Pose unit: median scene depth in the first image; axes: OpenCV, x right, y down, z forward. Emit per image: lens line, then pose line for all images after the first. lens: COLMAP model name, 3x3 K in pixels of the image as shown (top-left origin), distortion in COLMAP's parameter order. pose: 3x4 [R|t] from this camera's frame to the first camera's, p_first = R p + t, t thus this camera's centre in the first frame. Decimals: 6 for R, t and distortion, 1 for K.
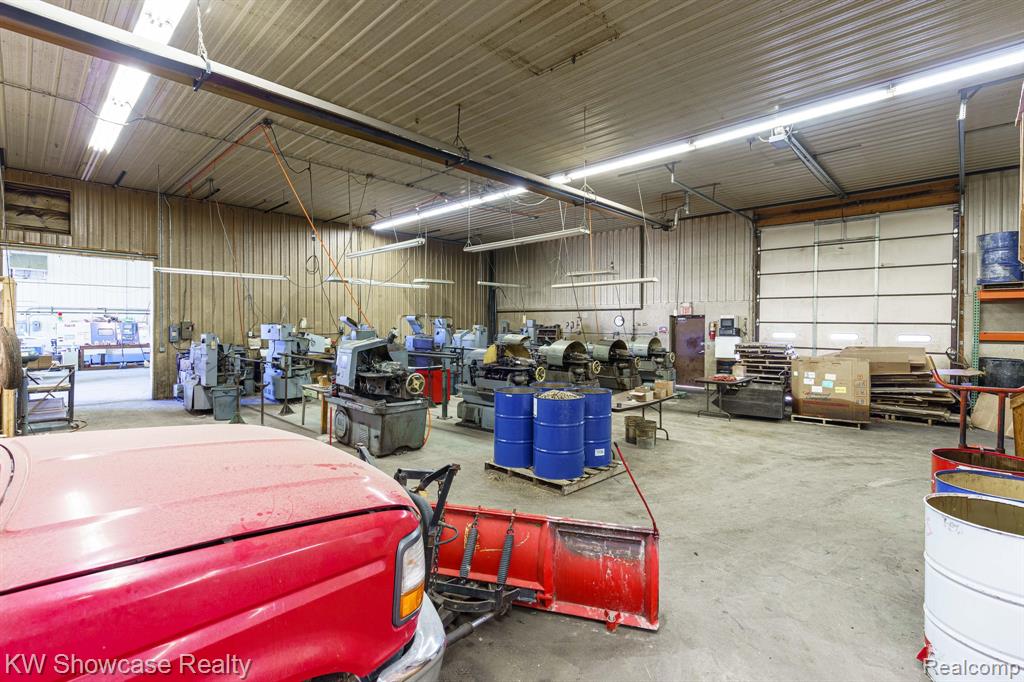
lens RADIAL K [[465.9, 0, 514.9], [0, 465.9, 346.1], [0, 0, 1]] dist [0.001602, 0.000535]
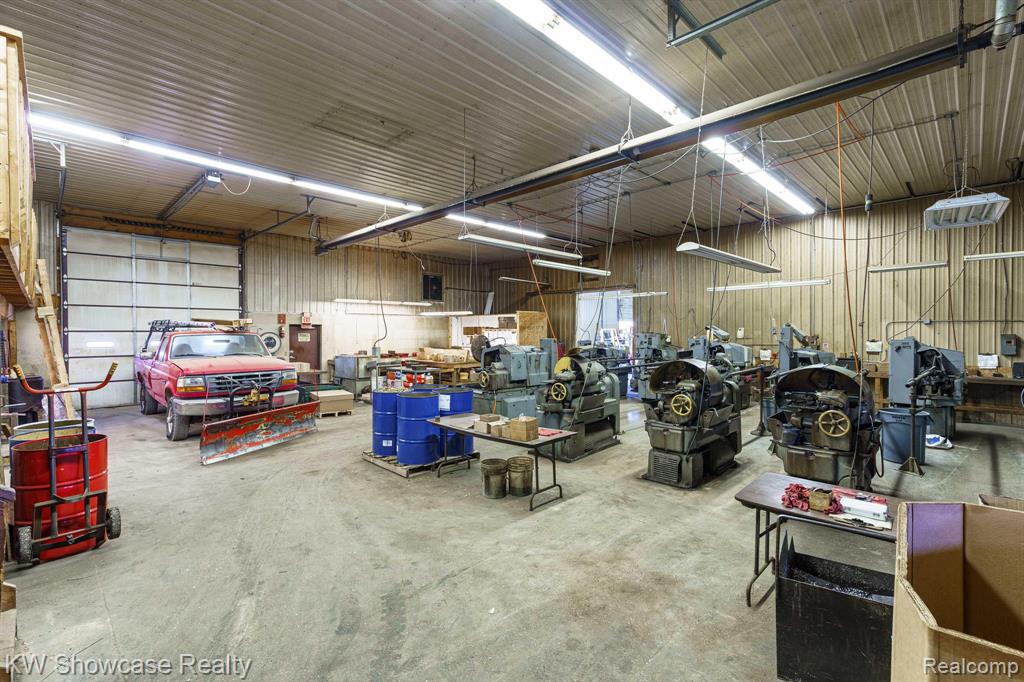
lens RADIAL K [[465.9, 0, 515.0], [0, 465.9, 333.9], [0, 0, 1]] dist [0.001602, 0.000535]
pose [[-0.011345, 0.006883, -0.999912, 1.345635], [-0.050637, 0.998689, 0.007449, -0.075362], [0.998653, 0.050717, -0.010982, 1.312657]]
